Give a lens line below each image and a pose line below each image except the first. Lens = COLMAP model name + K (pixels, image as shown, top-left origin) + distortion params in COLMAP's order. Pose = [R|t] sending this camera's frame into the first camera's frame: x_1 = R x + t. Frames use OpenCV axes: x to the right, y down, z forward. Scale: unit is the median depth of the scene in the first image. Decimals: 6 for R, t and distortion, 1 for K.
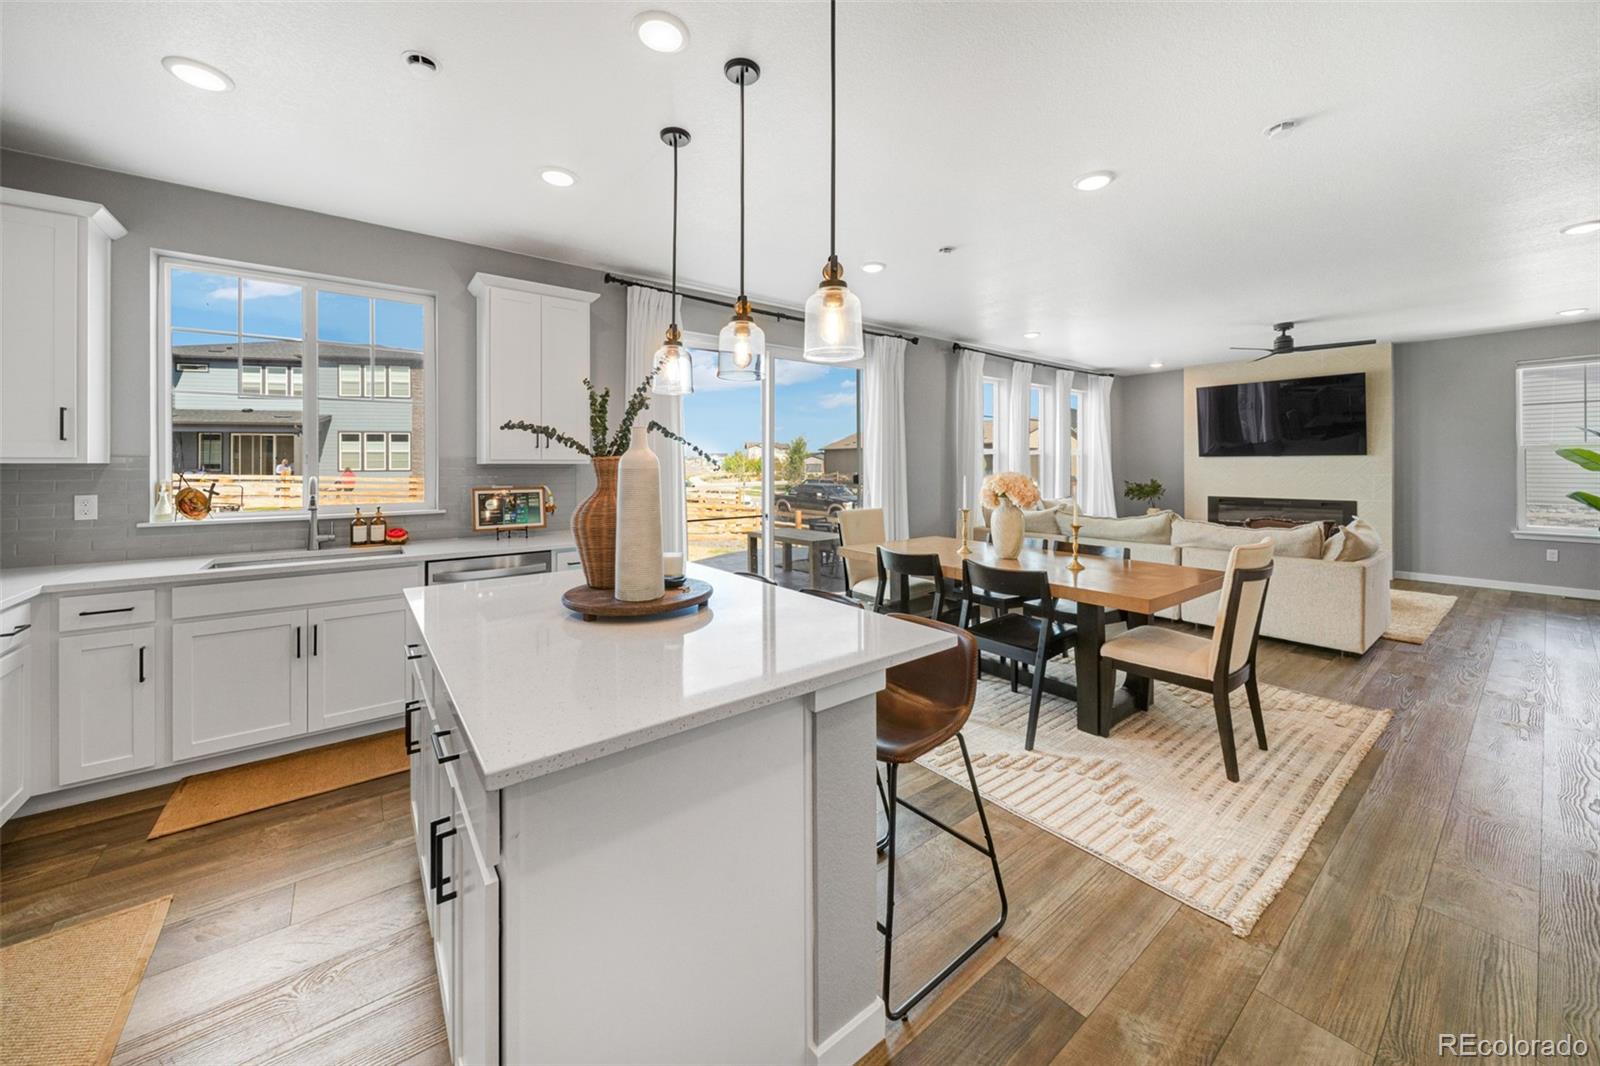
lens RADIAL K [[569.9, 0, 787.1], [0, 569.9, 466.2], [0, 0, 1]] dist [-0.005964, -0.000058]
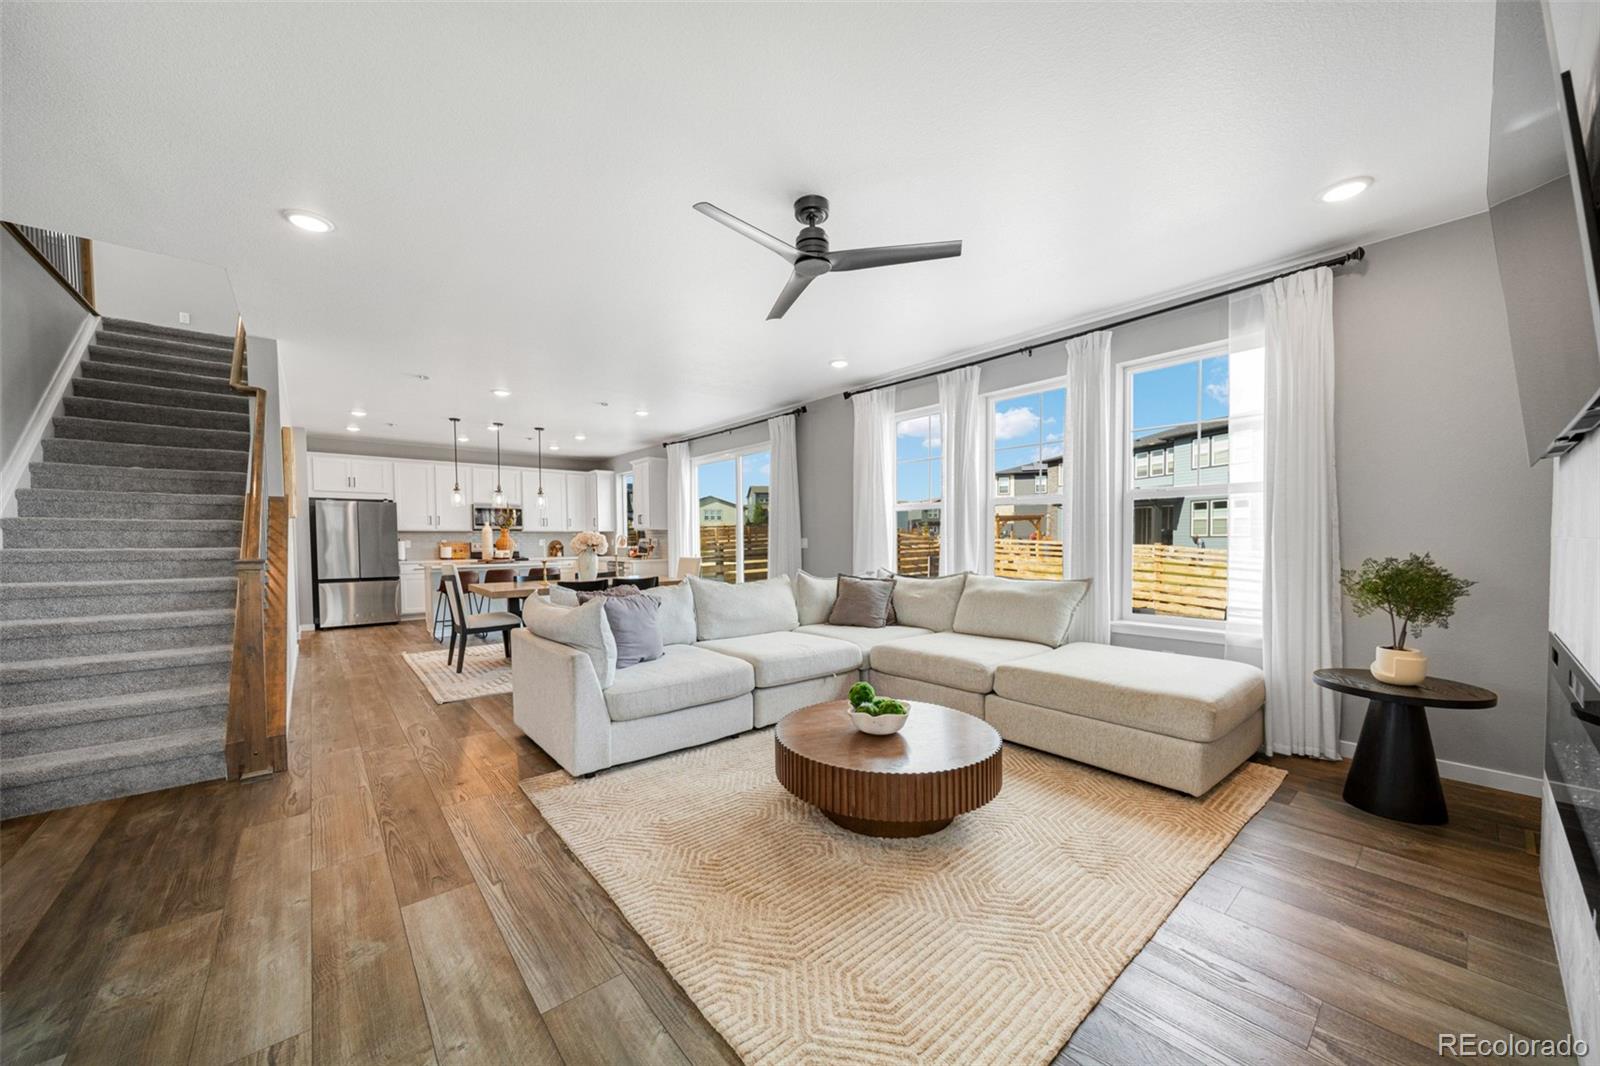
lens RADIAL K [[569.9, 0, 812.2], [0, 569.9, 562.1], [0, 0, 1]] dist [-0.005964, -0.000058]
pose [[0.063526, 0.041392, -0.997121, 2.873998], [0.006383, 0.999102, 0.041881, 0.053277], [0.997960, -0.009026, 0.063204, 2.121943]]
